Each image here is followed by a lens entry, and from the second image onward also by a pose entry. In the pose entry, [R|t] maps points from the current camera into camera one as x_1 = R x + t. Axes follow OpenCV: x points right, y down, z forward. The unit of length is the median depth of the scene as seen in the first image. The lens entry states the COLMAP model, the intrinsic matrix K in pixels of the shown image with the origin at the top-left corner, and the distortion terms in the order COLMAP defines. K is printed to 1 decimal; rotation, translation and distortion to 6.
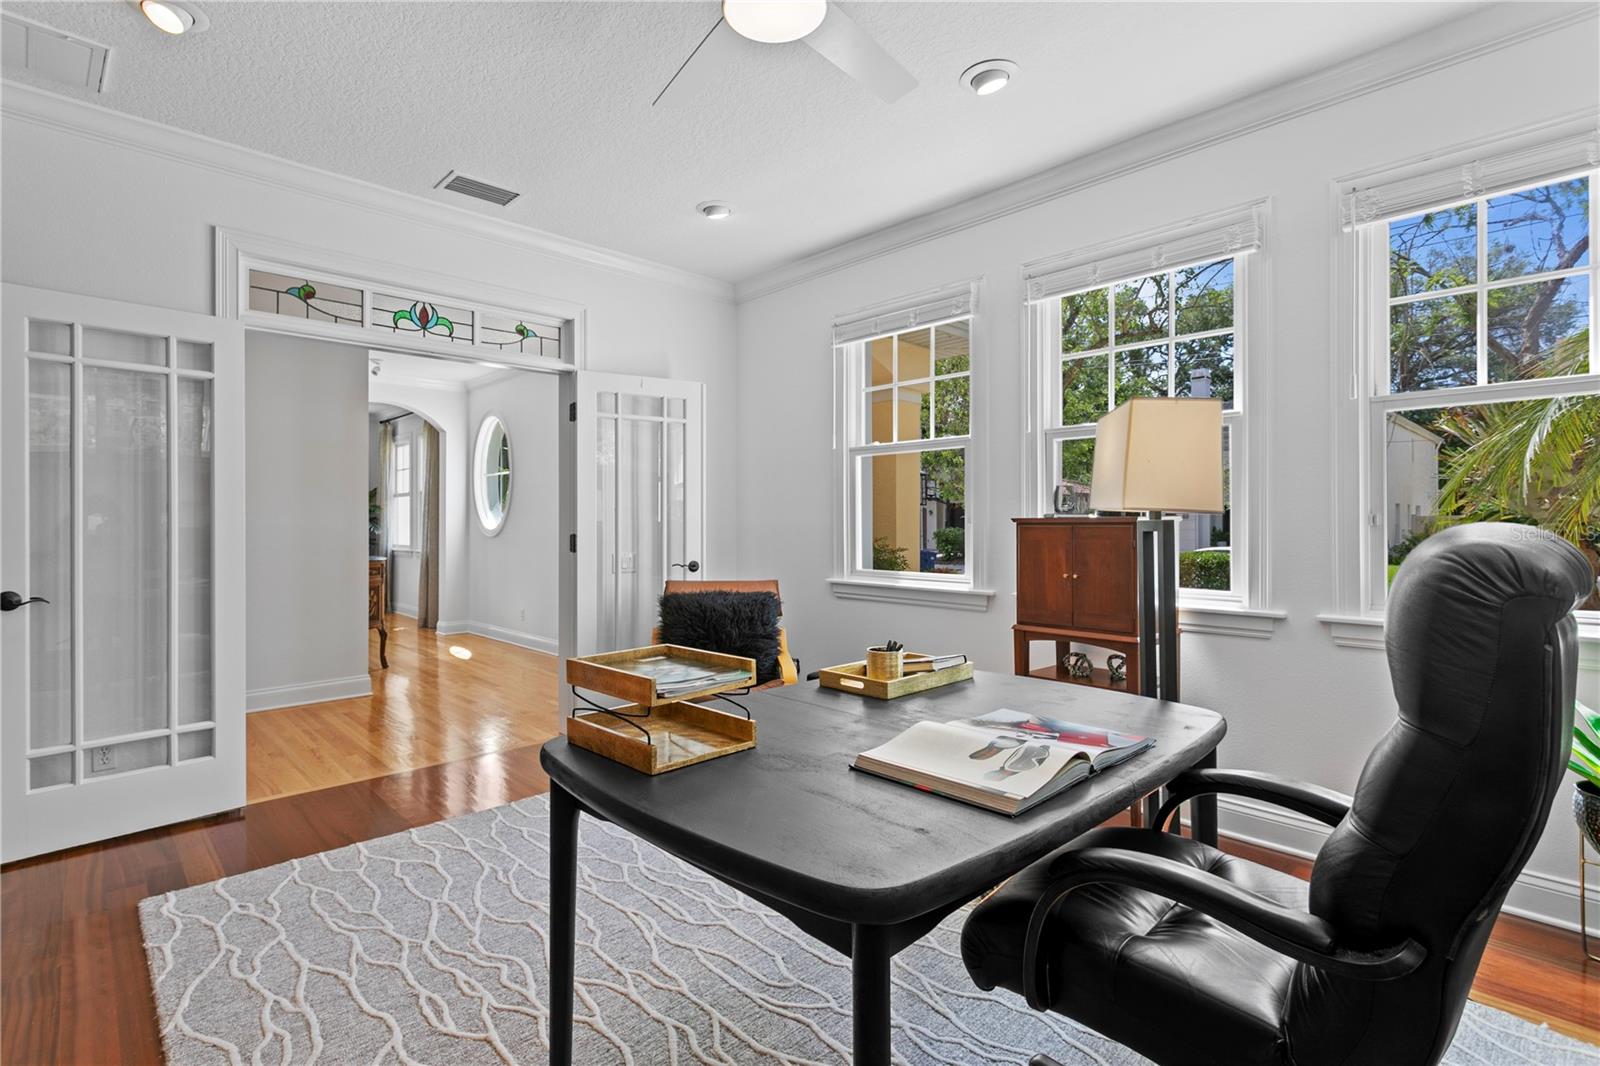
lens RADIAL K [[763.0, 0, 791.3], [0, 763.0, 525.0], [0, 0, 1]] dist [-0.002489, -0.000927]
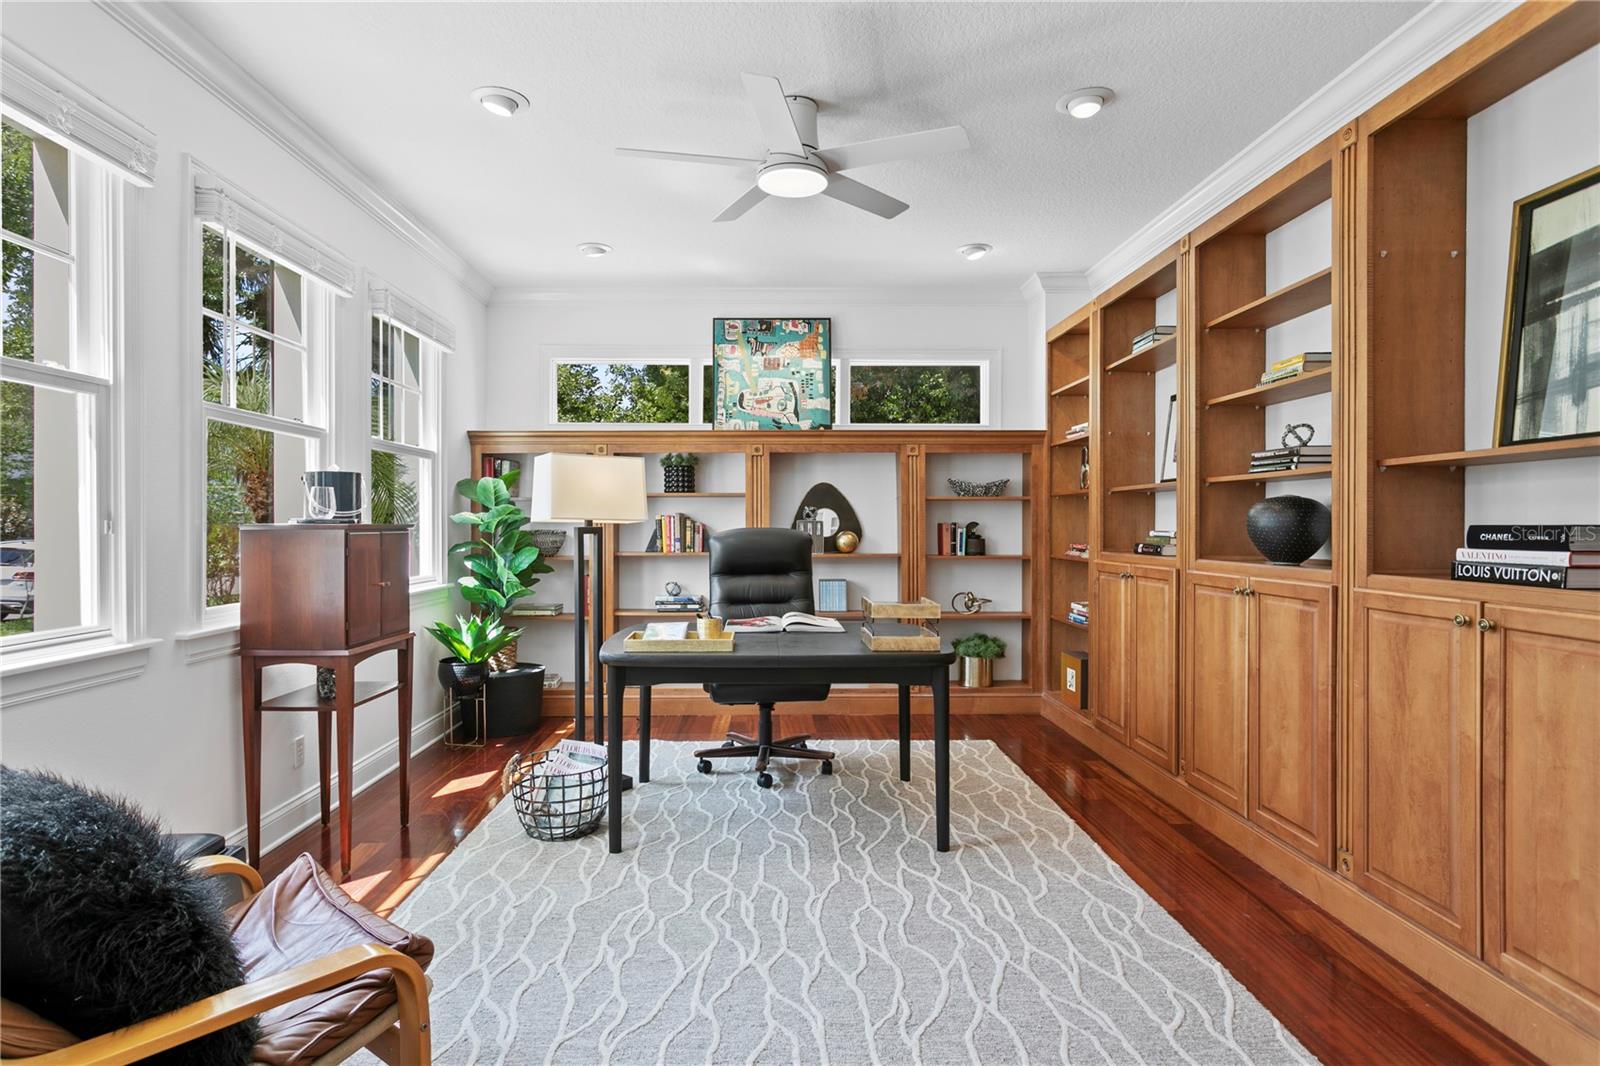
lens RADIAL K [[881.8, 0, 800.0], [0, 881.8, 533.0], [0, 0, 1]] dist [0.059553, 0.000539]
pose [[-0.754710, -0.013251, 0.655925, -0.849946], [-0.006240, 0.999896, 0.013020, -0.005864], [-0.656029, 0.005734, -0.754714, 1.688365]]
